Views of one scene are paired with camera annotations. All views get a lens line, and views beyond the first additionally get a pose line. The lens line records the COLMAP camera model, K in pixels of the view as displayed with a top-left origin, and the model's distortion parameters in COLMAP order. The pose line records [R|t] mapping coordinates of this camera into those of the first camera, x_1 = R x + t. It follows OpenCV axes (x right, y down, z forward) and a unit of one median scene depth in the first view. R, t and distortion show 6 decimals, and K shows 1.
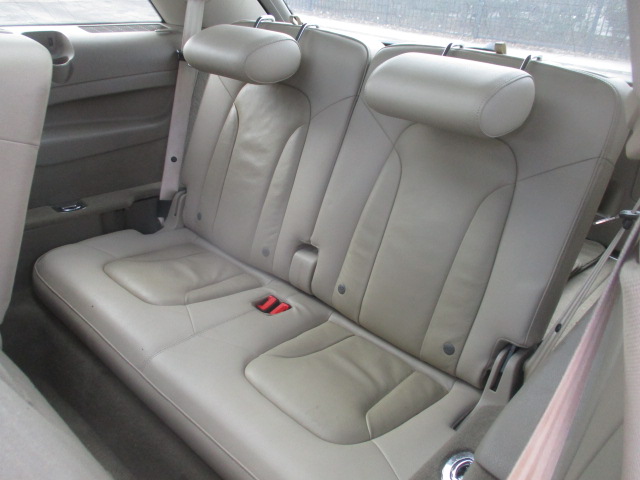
lens RADIAL K [[529.8, 0, 321.6], [0, 529.8, 240.2], [0, 0, 1]] dist [-0.041871, 0.007802]
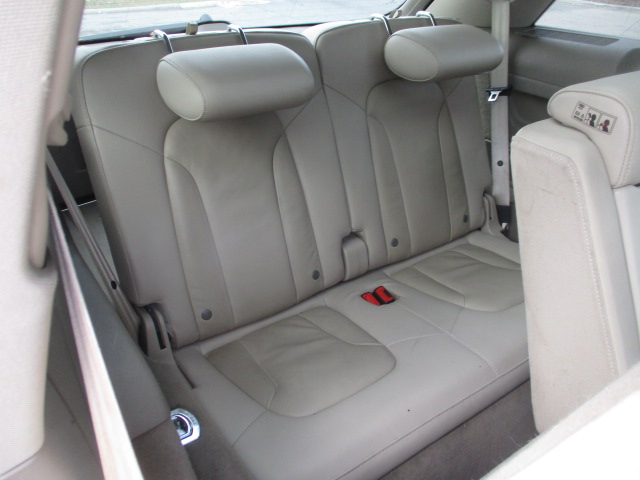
lens RADIAL K [[529.8, 0, 321.6], [0, 529.8, 240.2], [0, 0, 1]] dist [-0.041871, 0.007802]
pose [[0.232141, -0.537549, 0.810649, -0.902680], [0.458143, 0.795606, 0.396379, -0.428649], [-0.858030, 0.279377, 0.430967, 0.605455]]
